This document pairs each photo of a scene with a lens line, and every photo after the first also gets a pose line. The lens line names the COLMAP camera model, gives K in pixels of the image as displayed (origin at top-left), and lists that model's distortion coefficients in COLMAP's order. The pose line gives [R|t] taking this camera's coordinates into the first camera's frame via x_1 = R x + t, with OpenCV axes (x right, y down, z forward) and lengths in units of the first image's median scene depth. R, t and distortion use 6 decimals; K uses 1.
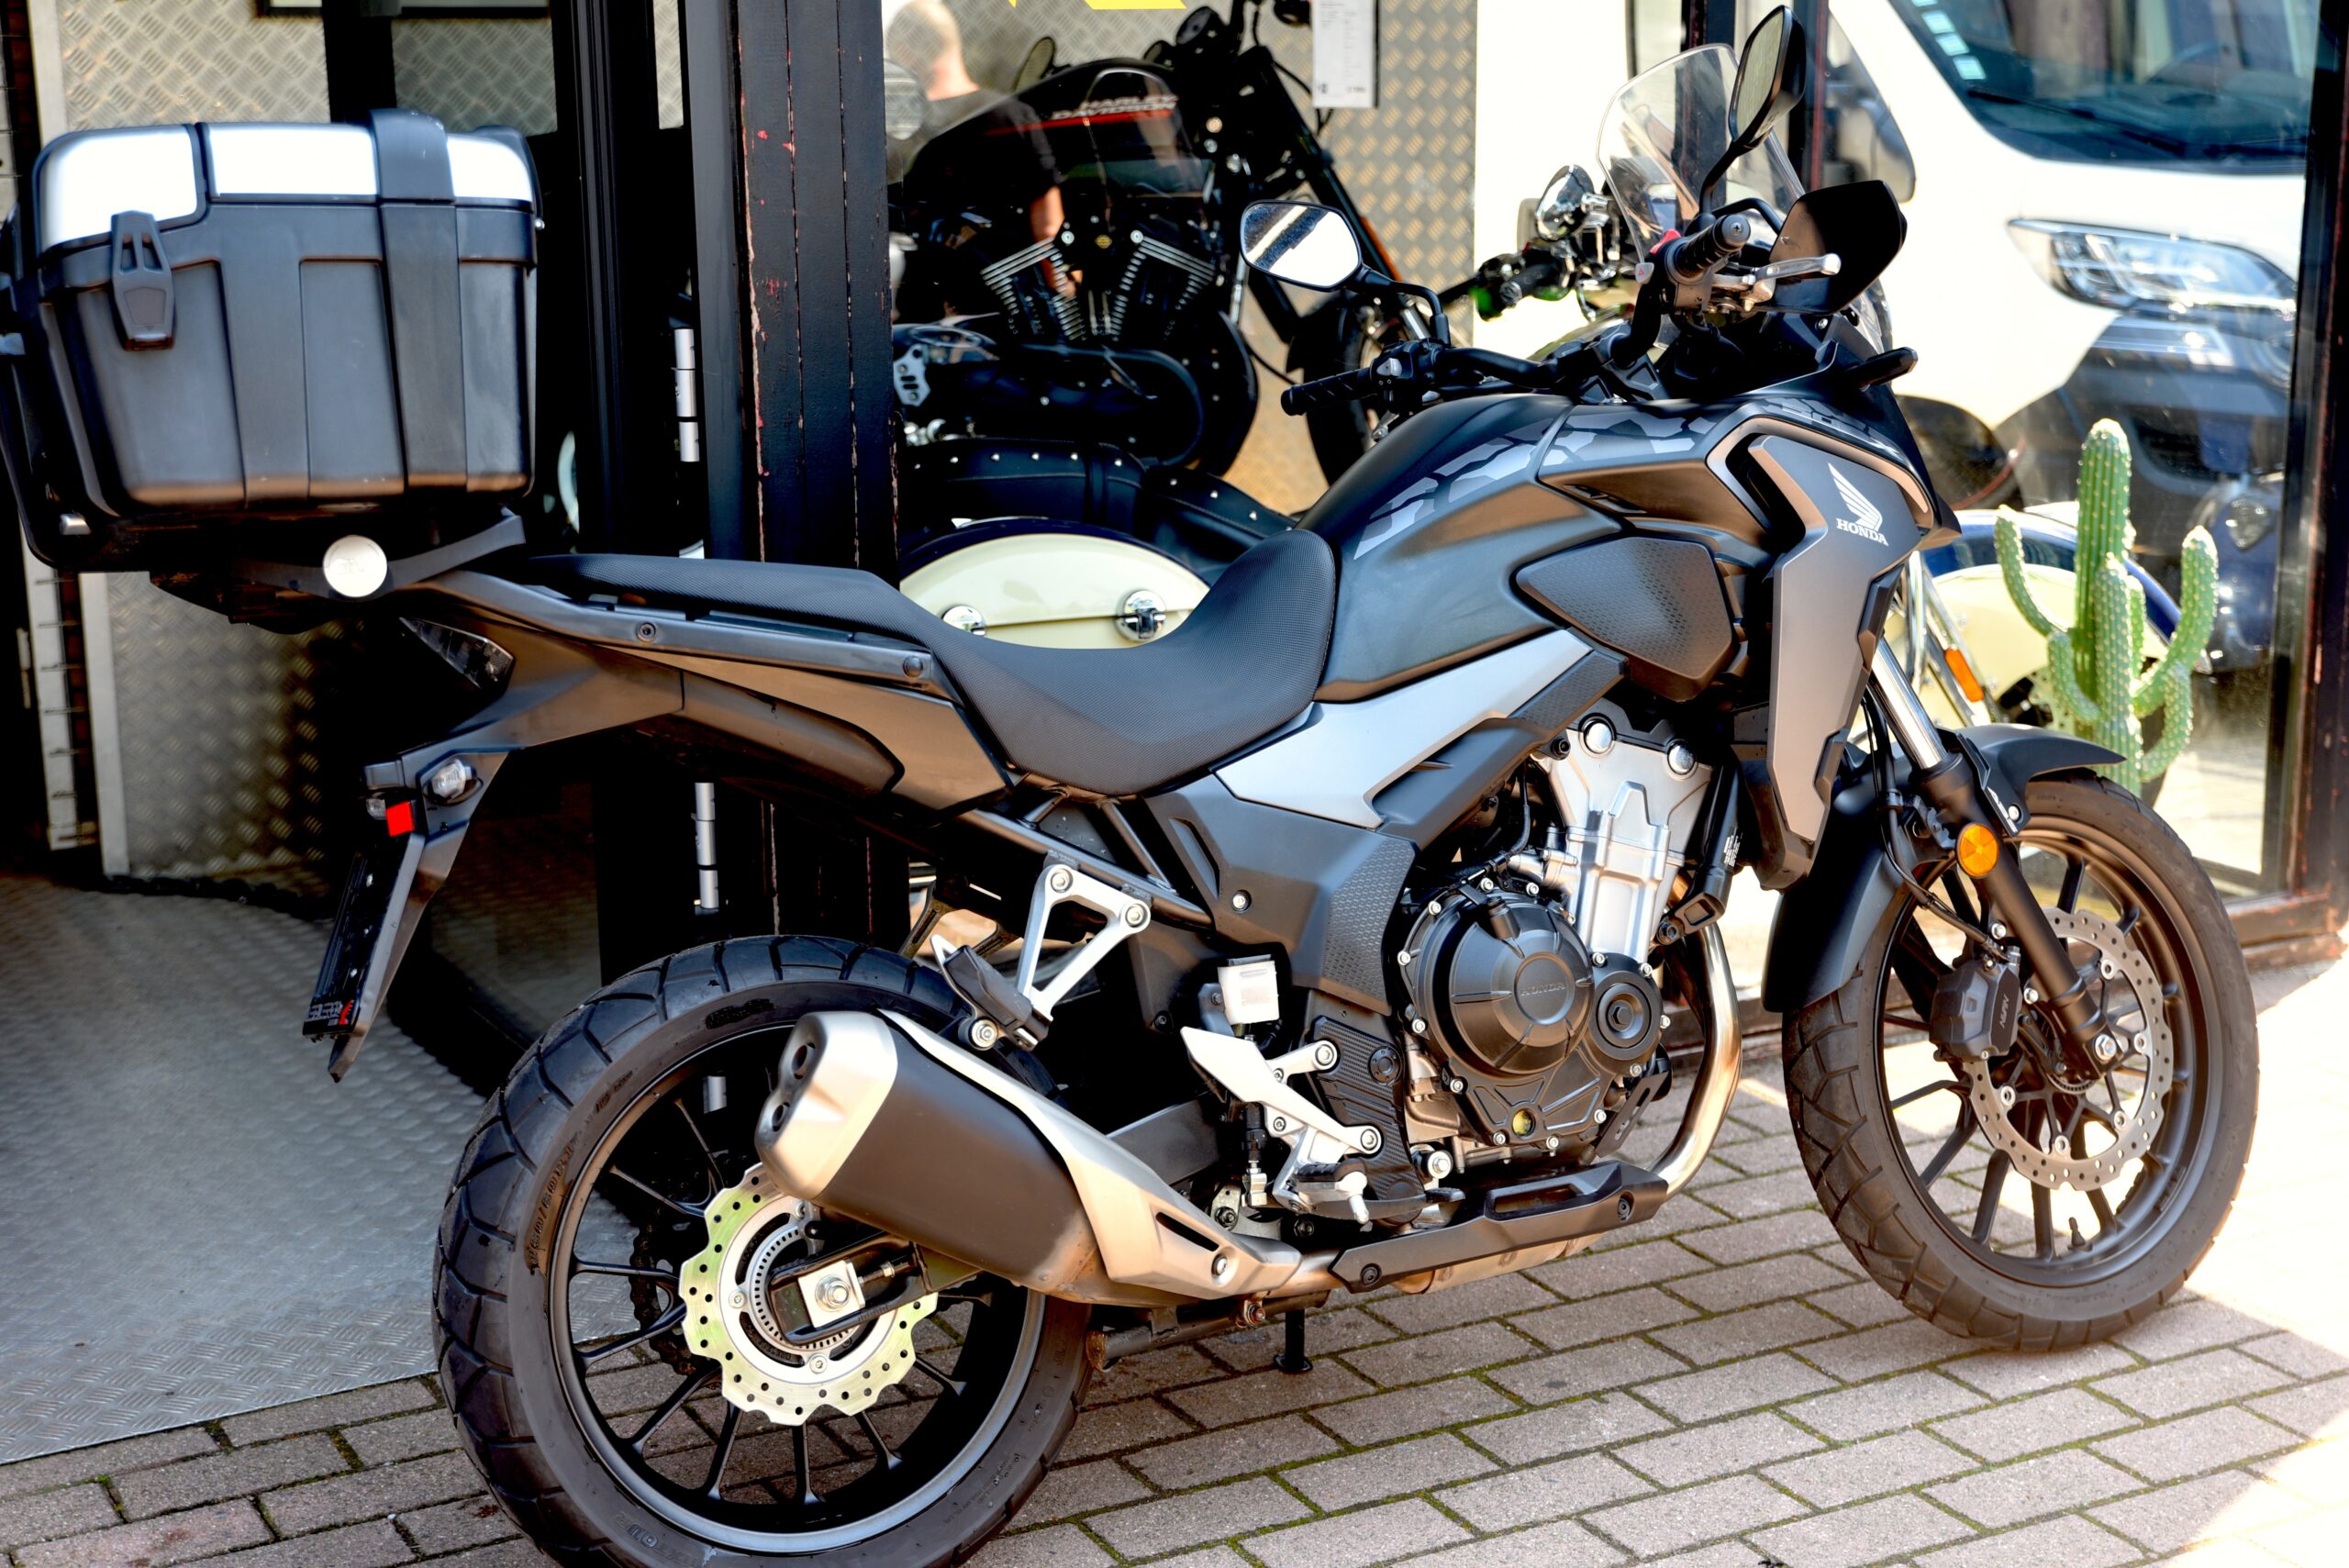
lens RADIAL K [[3204.7, 0, 1174.5], [0, 3204.7, 784.0], [0, 0, 1]] dist [0.077156, 0.000525]
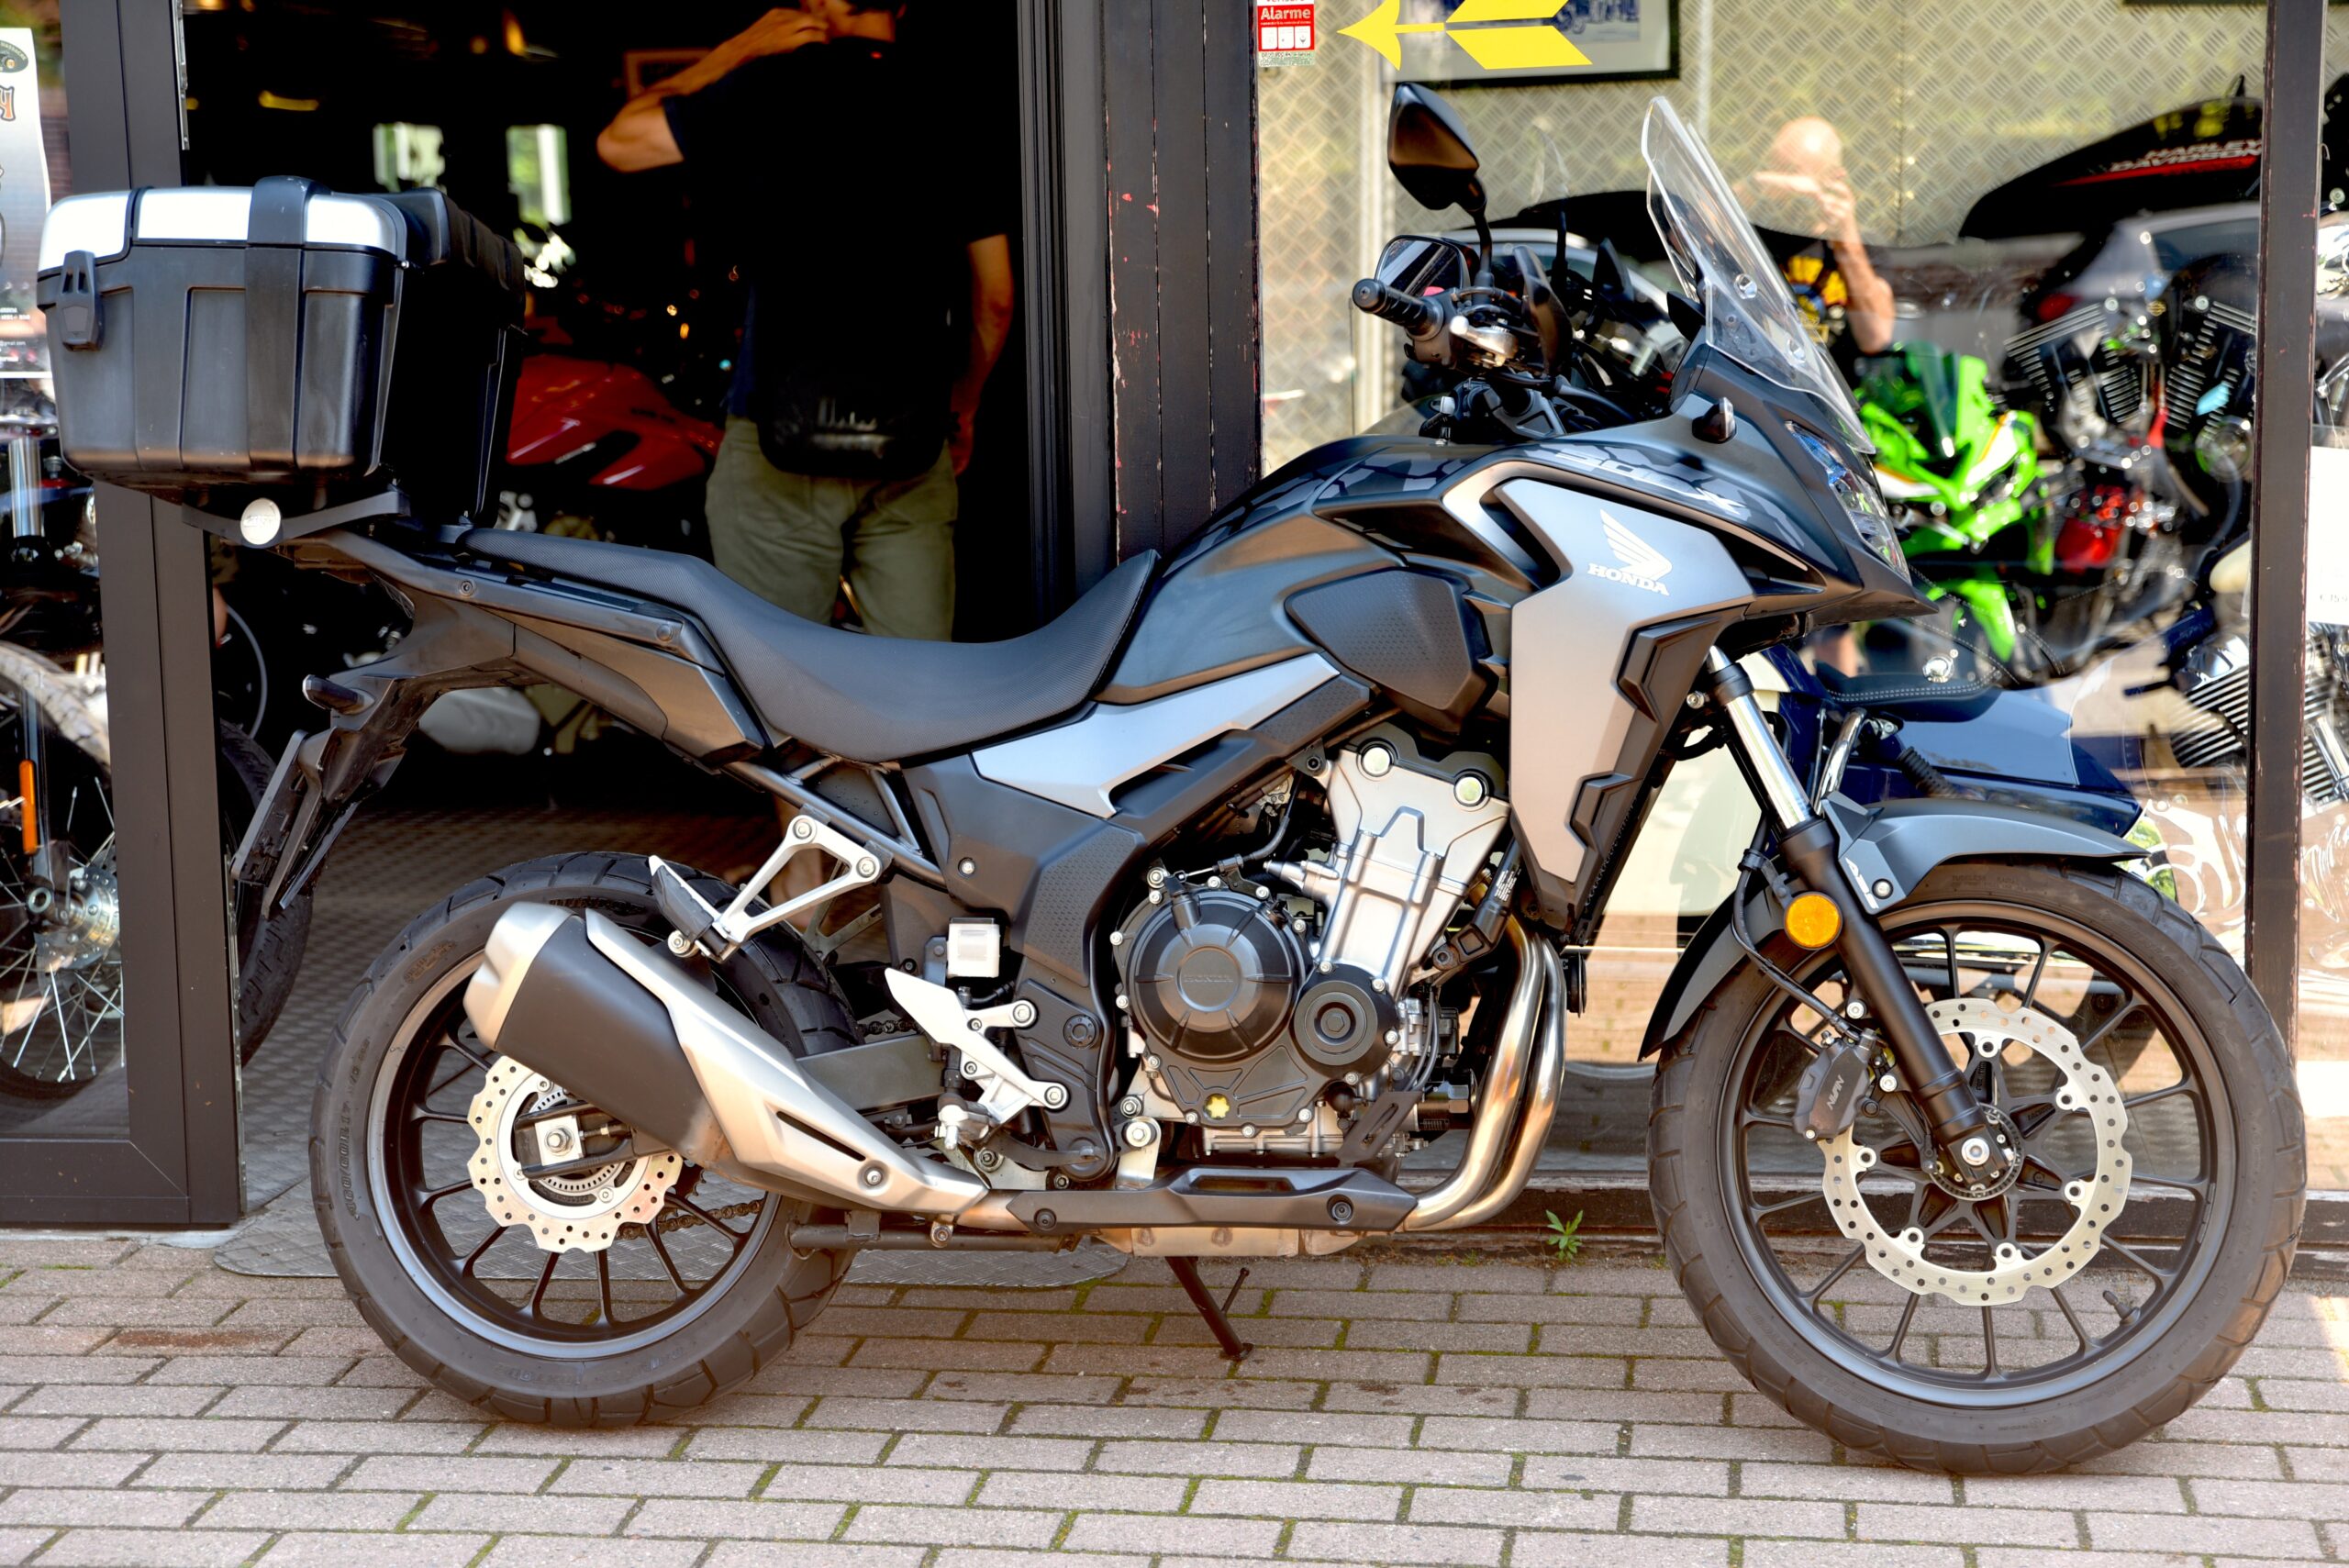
lens RADIAL K [[3863.8, 0, 1178.3], [0, 3863.8, 809.6], [0, 0, 1]] dist [0.176221, 0.004689]
pose [[0.814945, 0.081220, -0.573818, 0.856039], [-0.106918, 0.994206, -0.011124, 0.023415], [0.569590, 0.070417, 0.818907, -0.072760]]
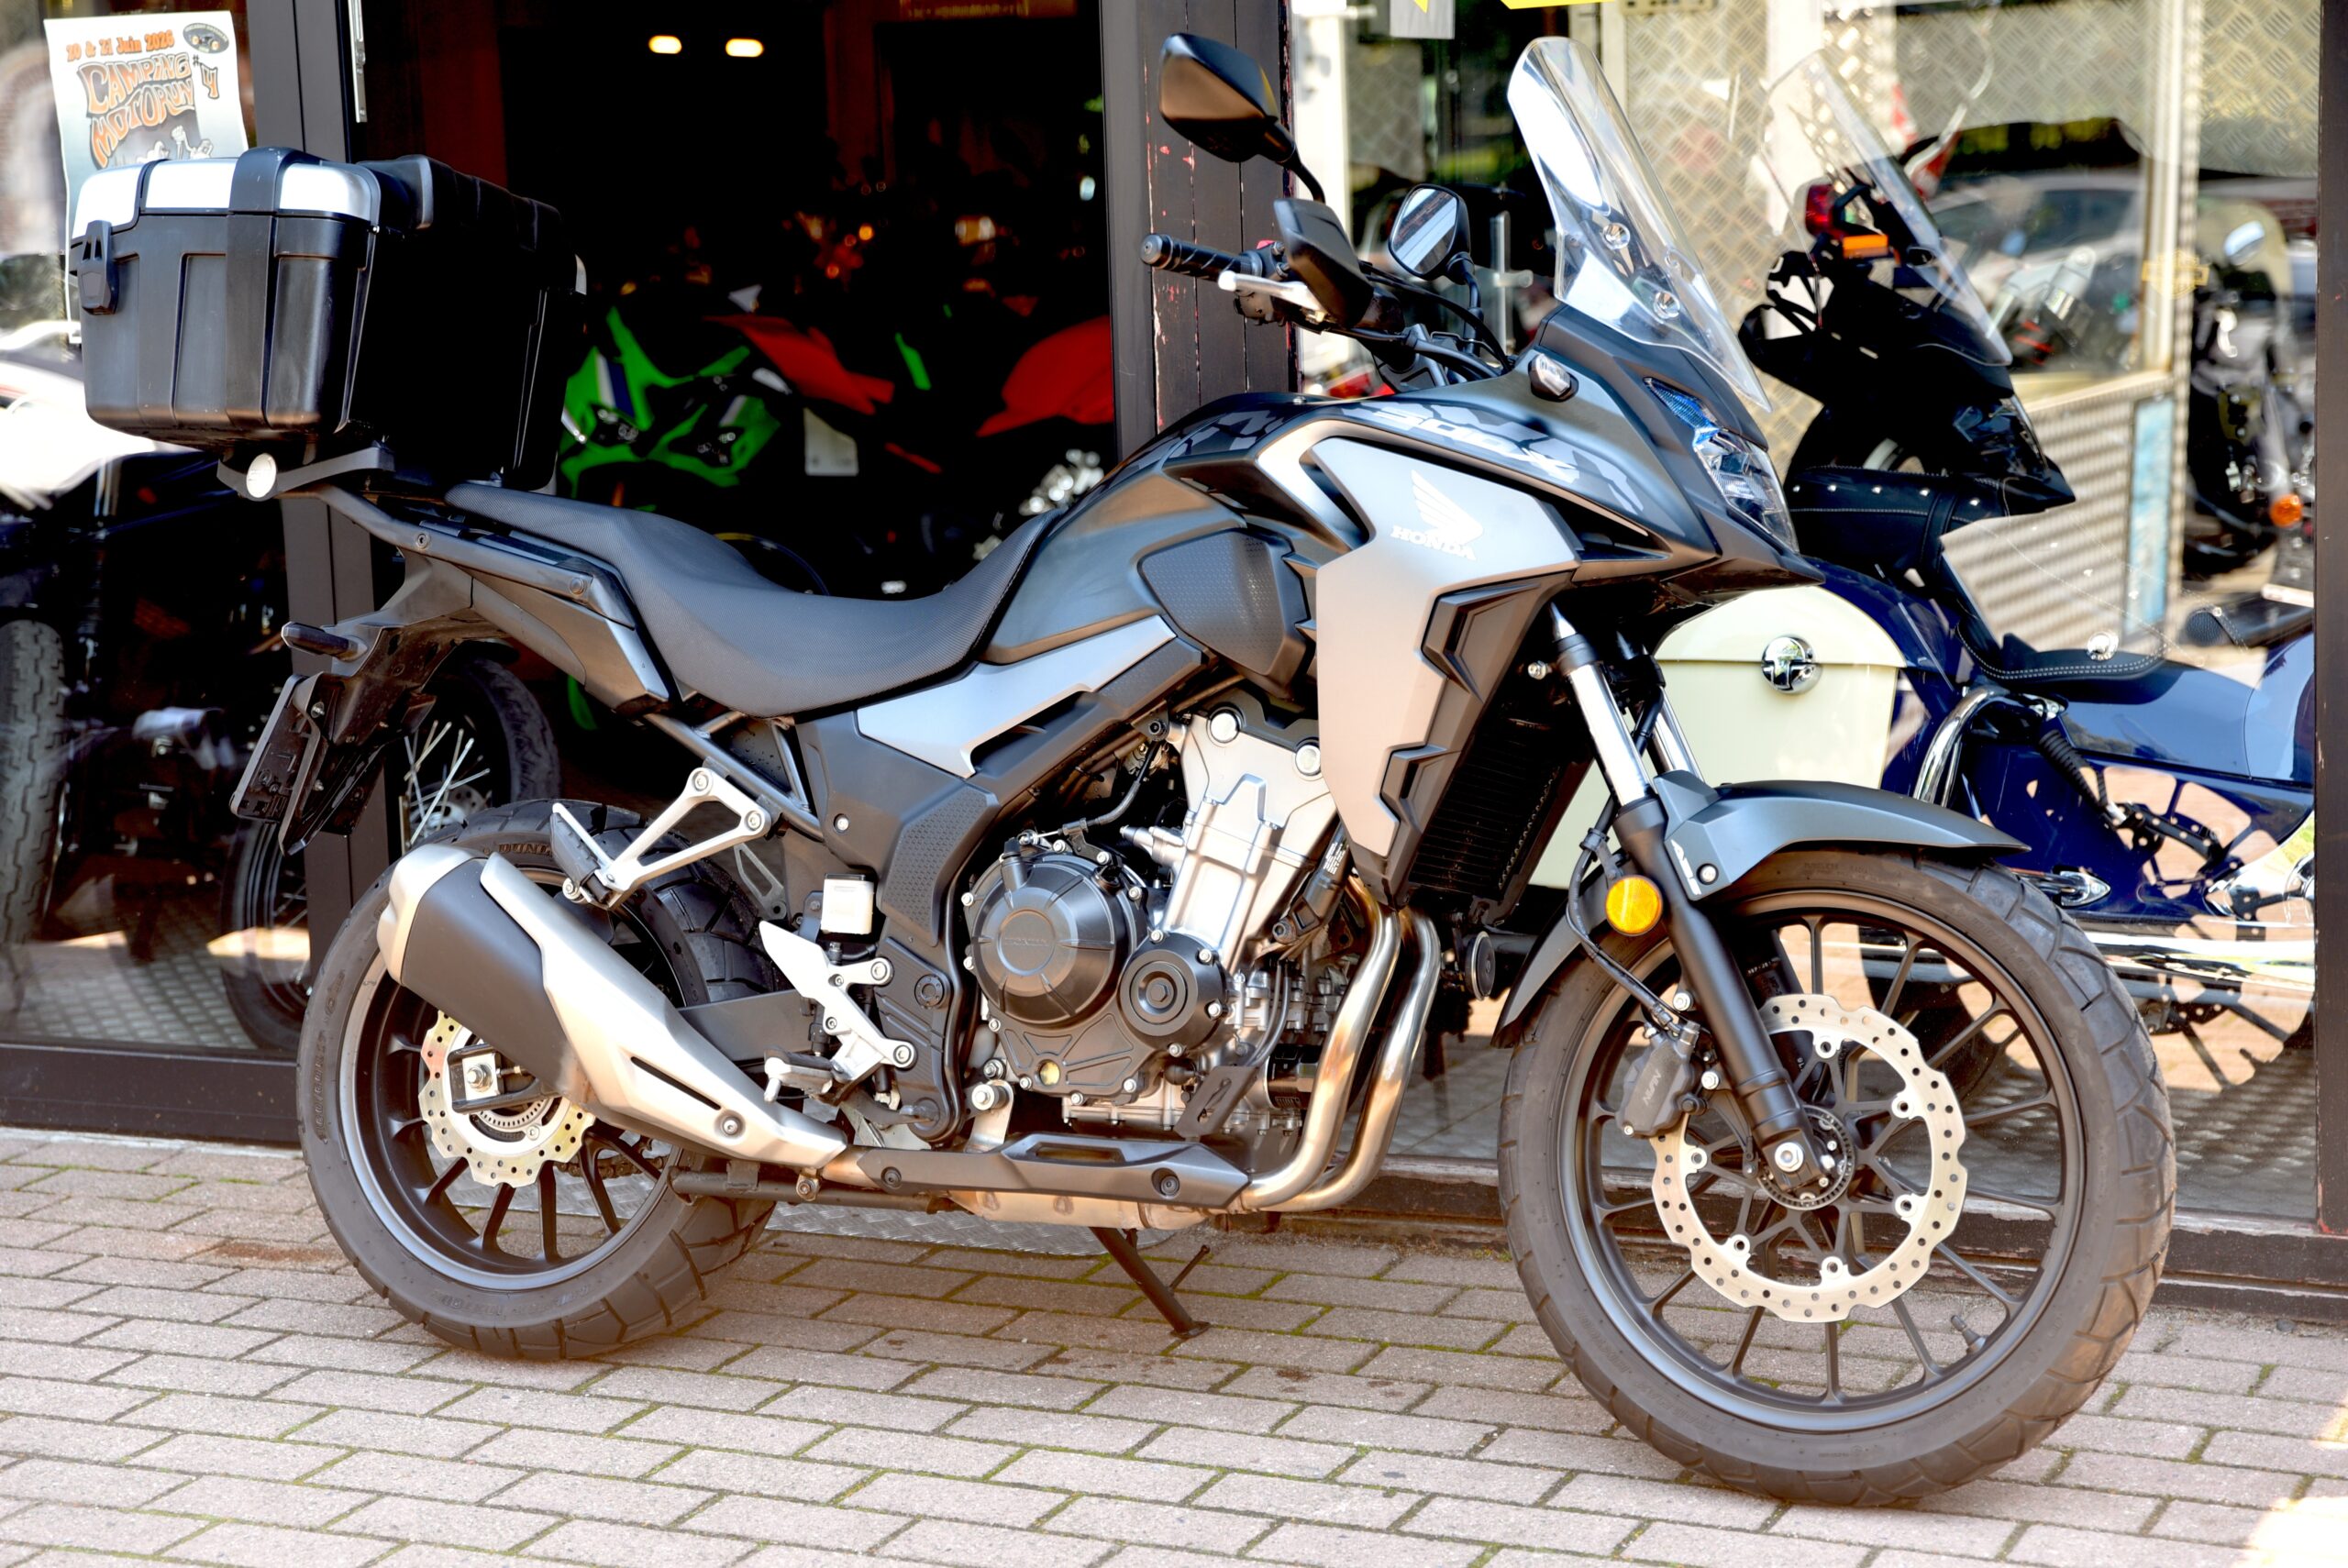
lens RADIAL K [[4098.6, 0, 1174.0], [0, 4098.6, 784.0], [0, 0, 1]] dist [0.165208, 0.173982]
pose [[0.608723, 0.100460, -0.786997, 1.224206], [-0.132441, 0.990899, 0.024048, -0.027555], [0.782250, 0.089592, 0.616488, 0.197165]]
